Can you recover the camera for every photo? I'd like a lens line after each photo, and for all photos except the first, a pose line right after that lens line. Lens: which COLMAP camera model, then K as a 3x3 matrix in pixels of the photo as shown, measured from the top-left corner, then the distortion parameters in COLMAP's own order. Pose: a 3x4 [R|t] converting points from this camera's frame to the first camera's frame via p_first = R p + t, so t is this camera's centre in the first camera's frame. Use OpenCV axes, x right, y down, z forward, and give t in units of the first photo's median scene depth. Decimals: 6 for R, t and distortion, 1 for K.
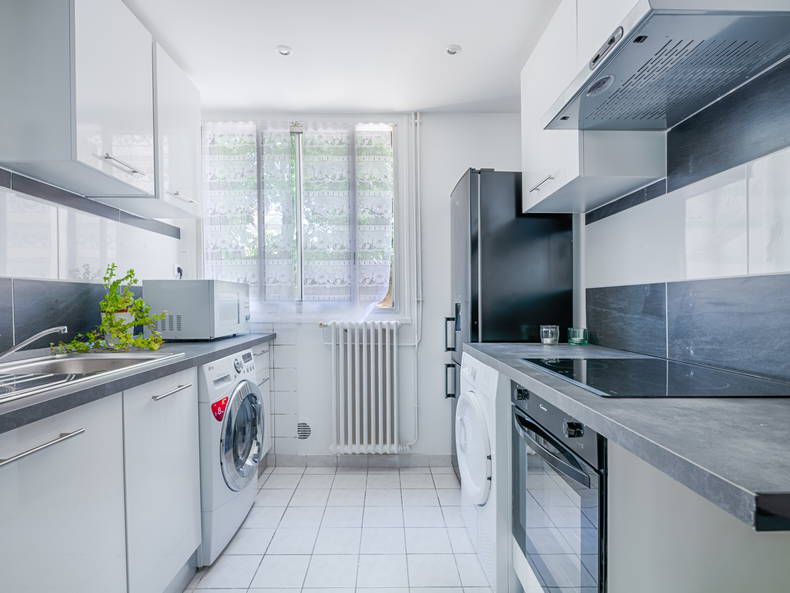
lens RADIAL K [[404.3, 0, 393.8], [0, 404.3, 303.9], [0, 0, 1]] dist [0.000359, -0.002363]
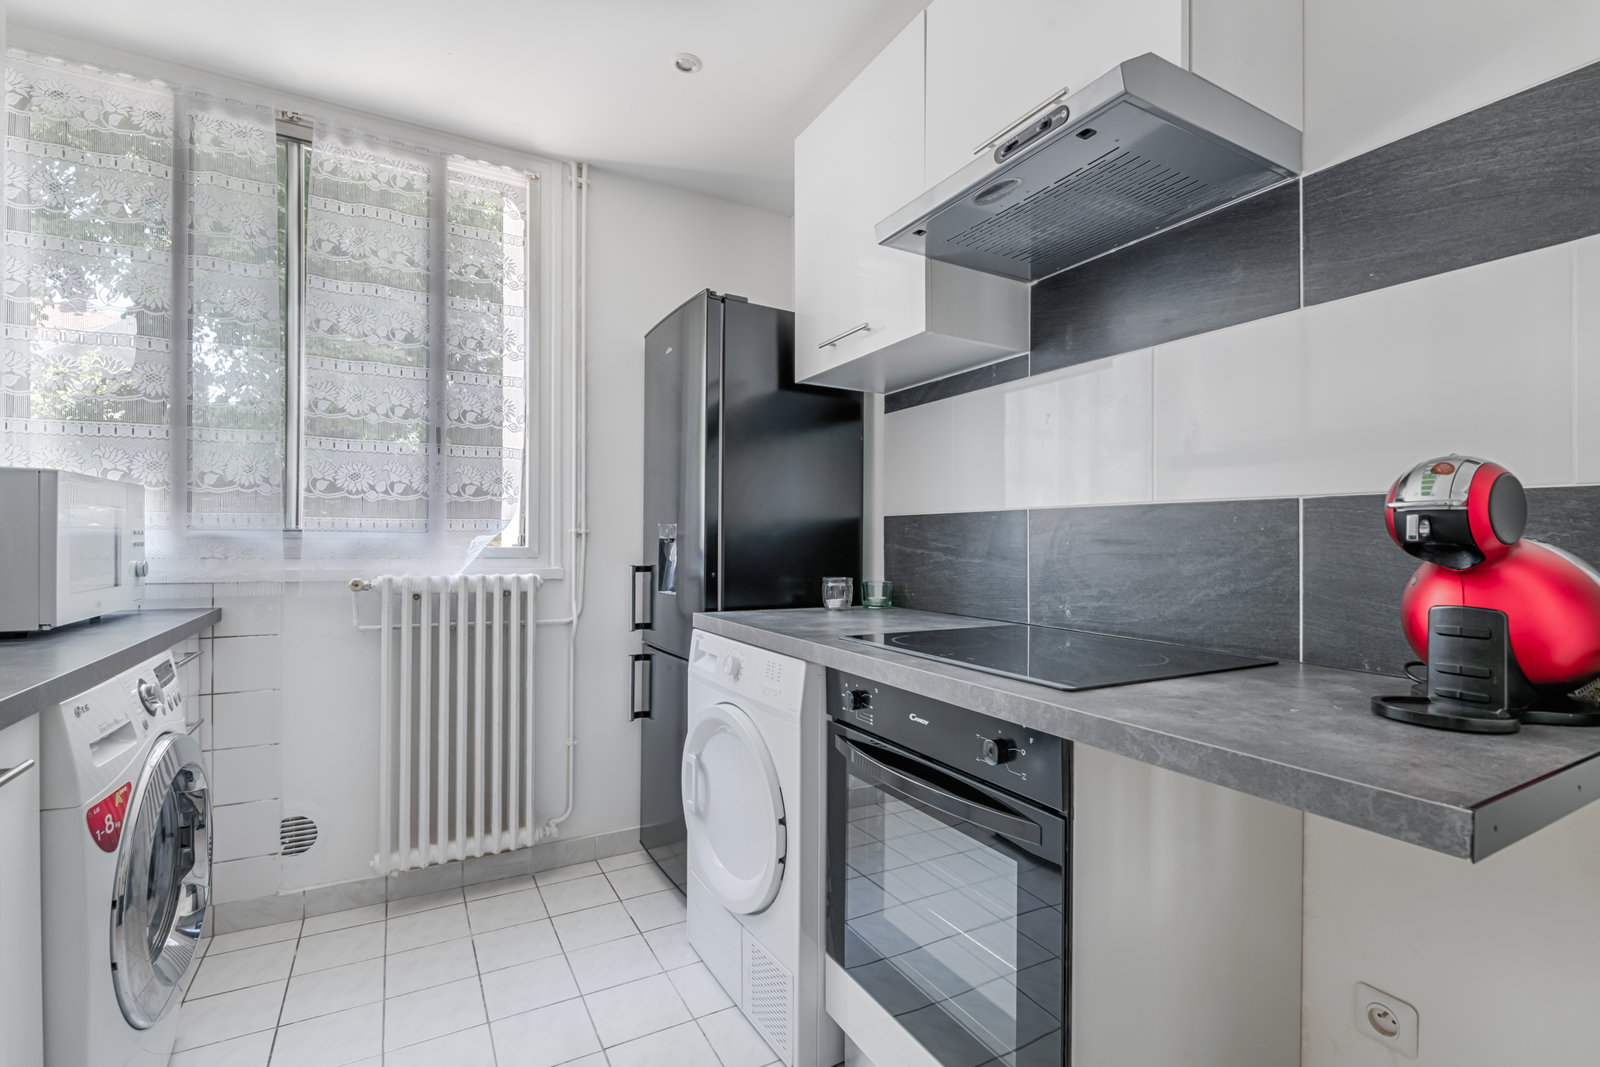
lens RADIAL K [[719.2, 0, 800.2], [0, 719.2, 529.1], [0, 0, 1]] dist [0.000617, -0.002442]
pose [[0.879385, 0.014772, 0.475883, -0.156440], [-0.006648, 0.999802, -0.018751, 0.002828], [-0.476066, 0.013326, 0.879309, 0.096975]]
